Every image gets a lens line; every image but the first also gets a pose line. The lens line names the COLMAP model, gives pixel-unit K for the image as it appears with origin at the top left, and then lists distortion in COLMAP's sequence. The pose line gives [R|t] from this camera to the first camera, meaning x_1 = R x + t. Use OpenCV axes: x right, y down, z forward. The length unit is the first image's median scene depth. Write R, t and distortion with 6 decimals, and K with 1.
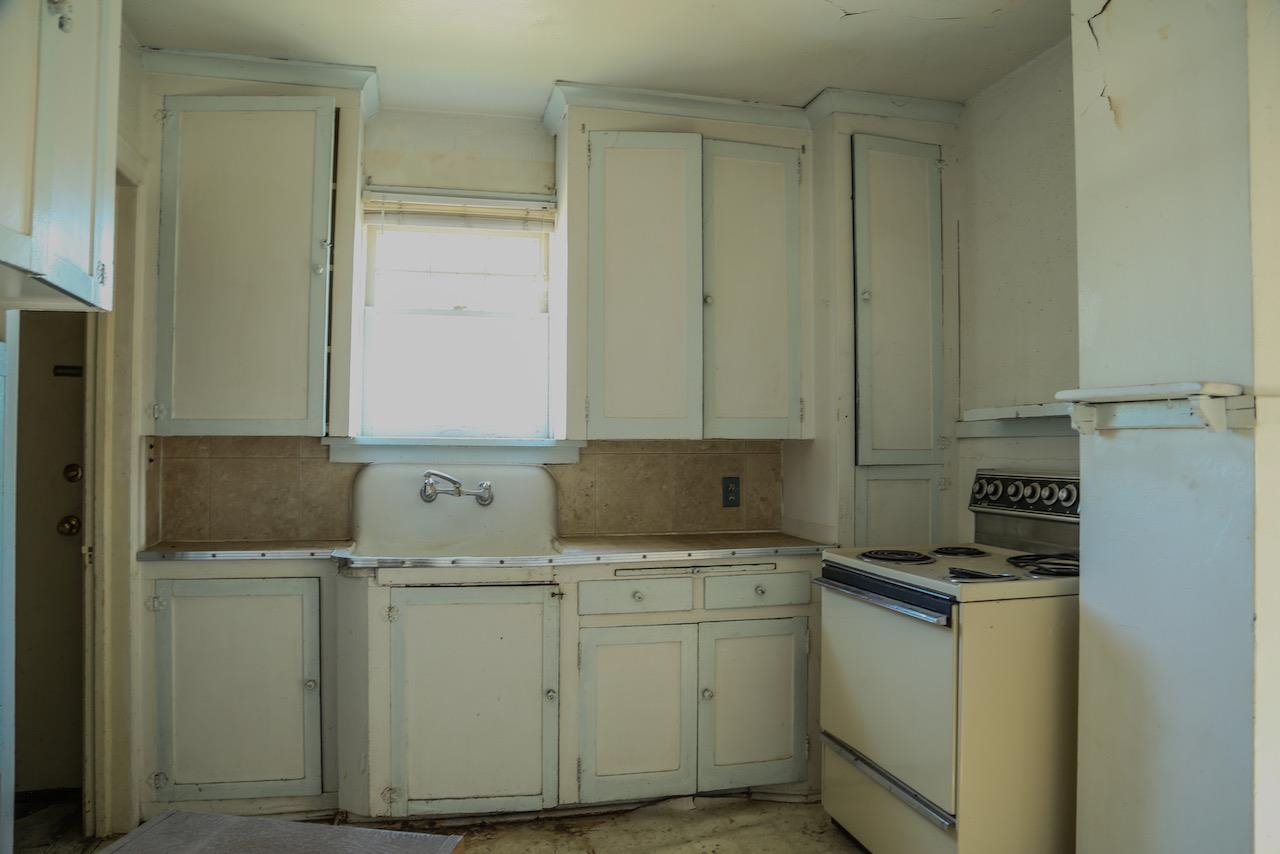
lens RADIAL K [[871.2, 0, 651.1], [0, 871.2, 431.7], [0, 0, 1]] dist [-0.097807, 0.027269]
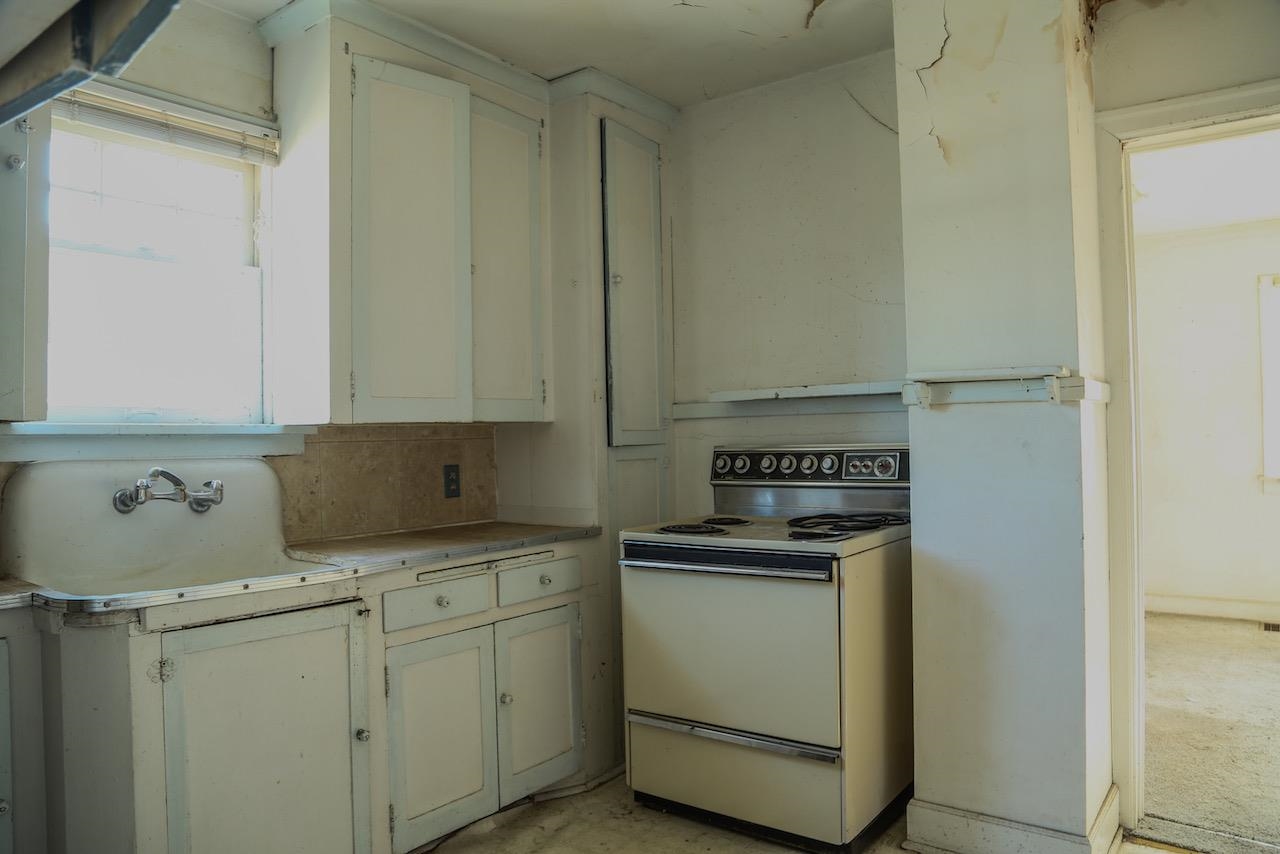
lens RADIAL K [[871.2, 0, 648.4], [0, 871.2, 425.9], [0, 0, 1]] dist [-0.097807, 0.027269]
pose [[0.774537, -0.012137, 0.632412, -0.379383], [0.012661, 0.999913, 0.003683, 0.012266], [-0.632402, 0.005154, 0.774623, 0.189442]]
